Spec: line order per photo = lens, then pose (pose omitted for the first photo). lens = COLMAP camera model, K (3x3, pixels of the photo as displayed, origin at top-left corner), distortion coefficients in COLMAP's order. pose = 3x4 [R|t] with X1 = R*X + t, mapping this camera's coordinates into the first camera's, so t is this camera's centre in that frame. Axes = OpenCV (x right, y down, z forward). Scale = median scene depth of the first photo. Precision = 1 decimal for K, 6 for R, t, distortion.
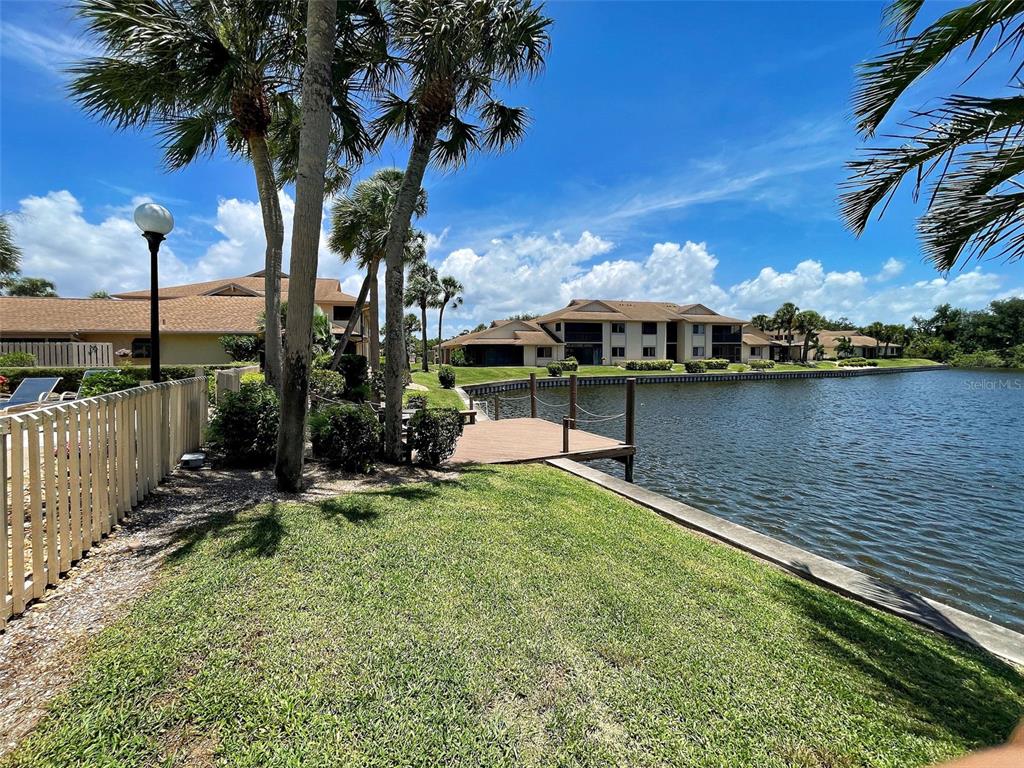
lens RADIAL K [[417.2, 0, 502.5], [0, 417.2, 387.2], [0, 0, 1]] dist [0.010108, -0.000234]
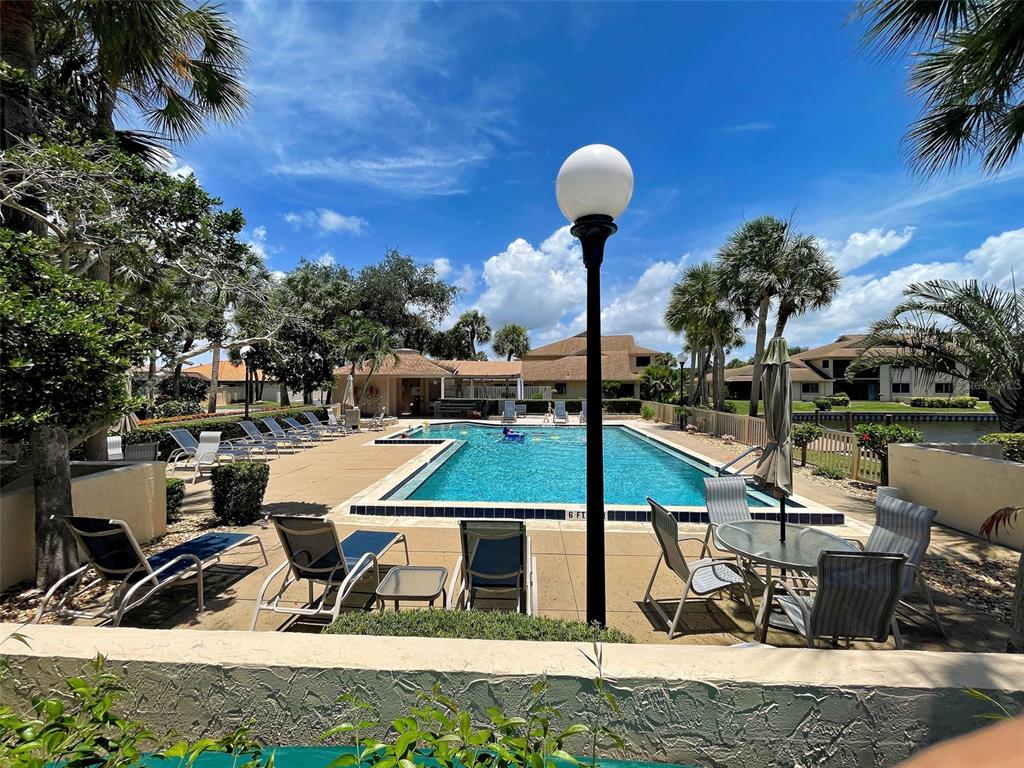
lens RADIAL K [[419.0, 0, 512.2], [0, 419.0, 392.4], [0, 0, 1]] dist [0.002857, 0.000569]
pose [[0.886176, 0.012405, -0.463184, -0.079802], [-0.037417, 0.998293, -0.044851, 0.004993], [0.461836, 0.057077, 0.885127, -0.315785]]
